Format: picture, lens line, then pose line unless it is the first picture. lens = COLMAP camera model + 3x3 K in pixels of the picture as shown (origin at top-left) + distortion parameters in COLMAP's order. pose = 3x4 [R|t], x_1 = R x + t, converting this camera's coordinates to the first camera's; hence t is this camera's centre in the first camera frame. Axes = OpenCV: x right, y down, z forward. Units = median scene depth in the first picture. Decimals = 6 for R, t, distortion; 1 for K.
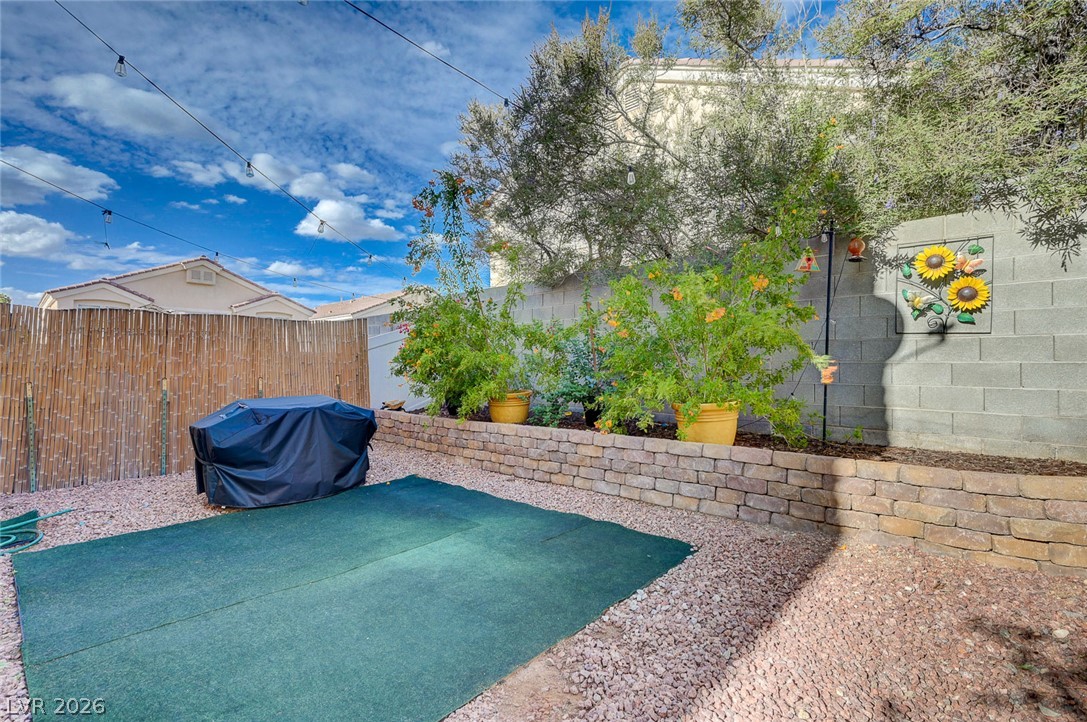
lens RADIAL K [[505.7, 0, 543.5], [0, 505.7, 361.0], [0, 0, 1]] dist [0.000090, -0.000069]
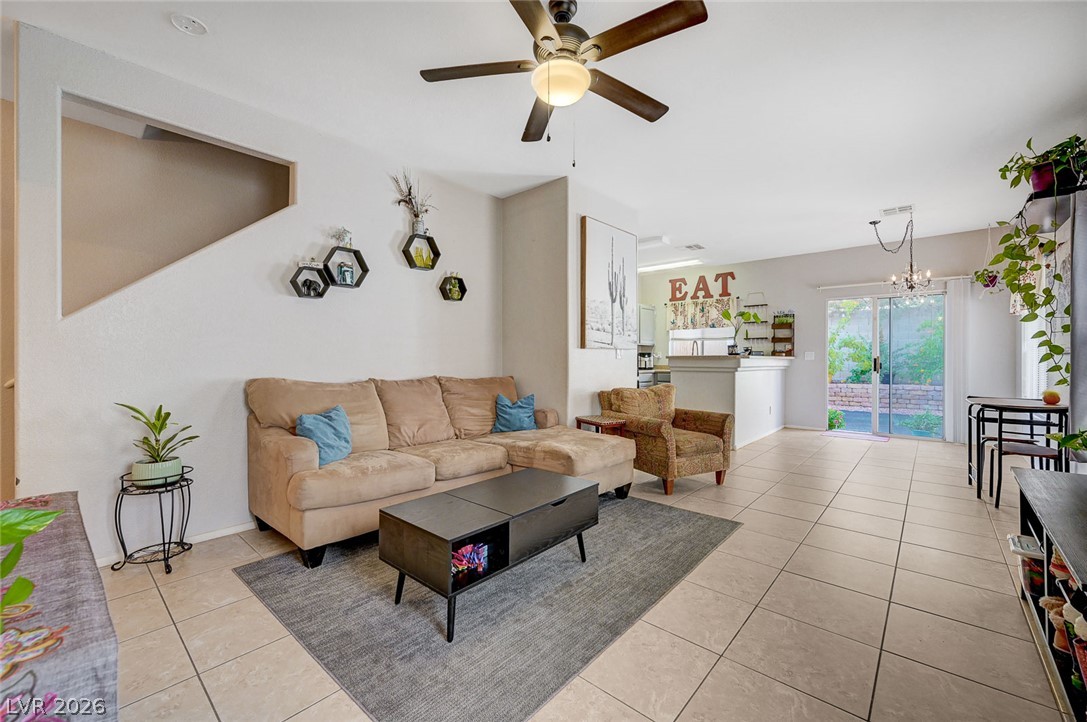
lens RADIAL K [[435.7, 0, 538.6], [0, 435.7, 357.6], [0, 0, 1]] dist [0.000092, -0.000060]
pose [[0.999981, 0.001563, 0.005950, -1.960404], [-0.001627, 0.999941, 0.010729, -0.009803], [-0.005933, -0.010739, 0.999925, -1.205550]]
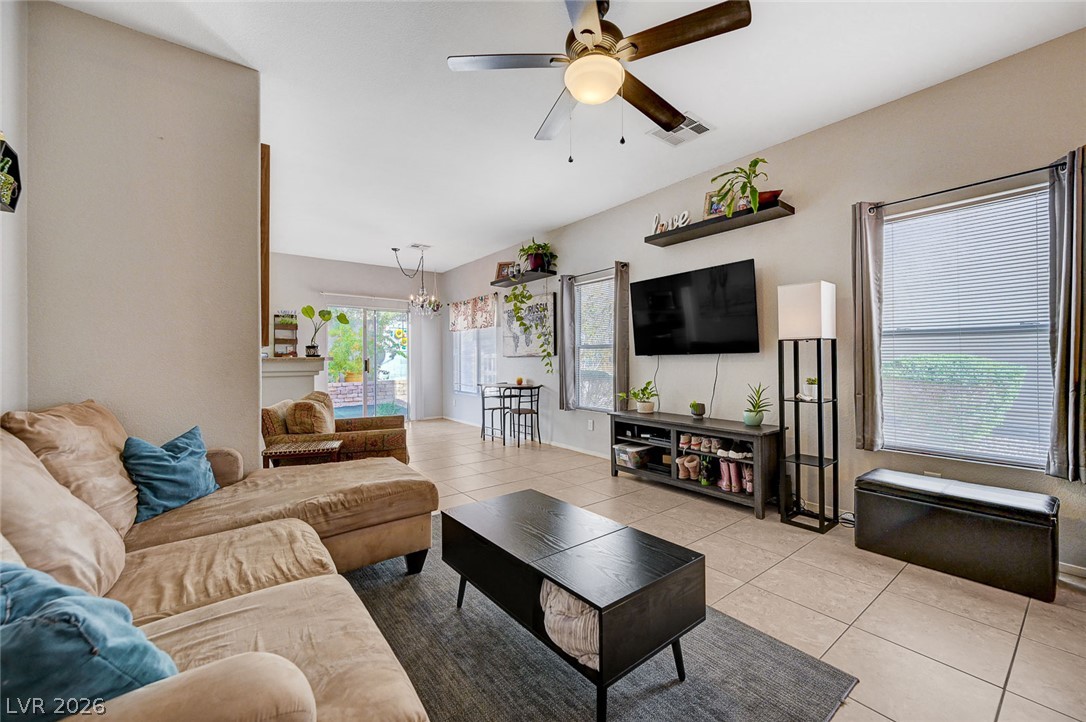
lens RADIAL K [[435.0, 0, 555.2], [0, 435.0, 354.0], [0, 0, 1]] dist [-0.000745, -0.000072]
pose [[0.159537, 0.010837, 0.987133, -2.431552], [-0.004239, 0.999938, -0.010293, -0.003508], [-0.987183, -0.002542, 0.159573, -0.740848]]
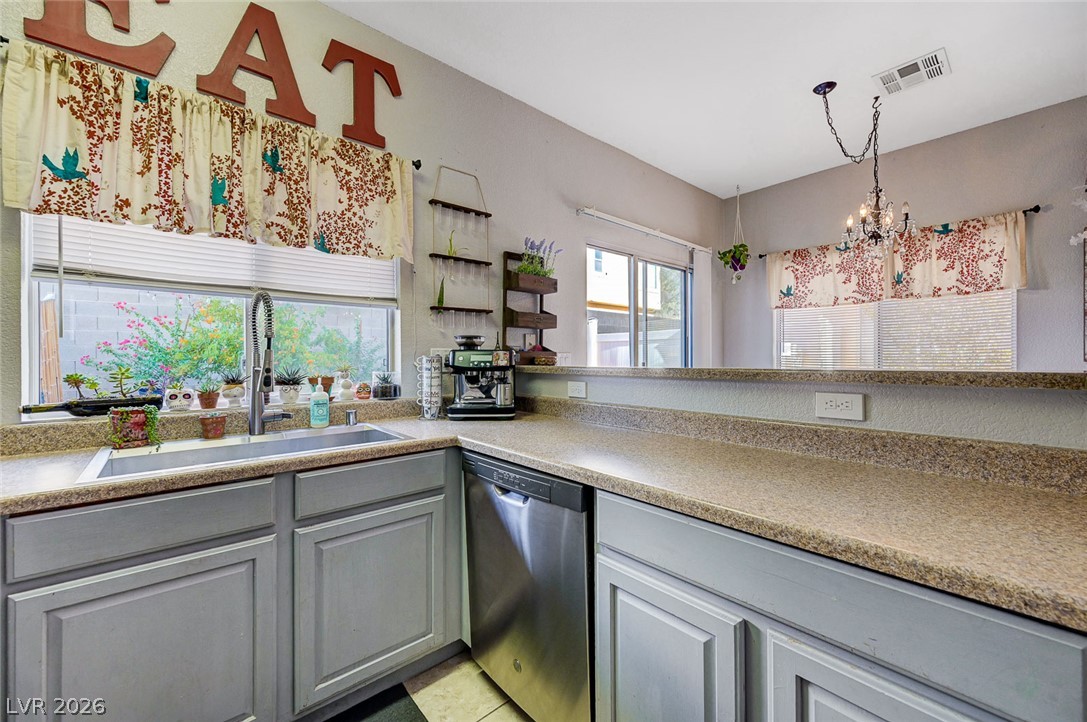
lens RADIAL K [[432.6, 0, 549.5], [0, 432.6, 358.8], [0, 0, 1]] dist [-0.000232, 0.000140]
pose [[0.109370, -0.001949, 0.993999, -1.616421], [-0.007535, 0.999968, 0.002790, -0.008704], [-0.993973, -0.007795, 0.109351, 0.418801]]
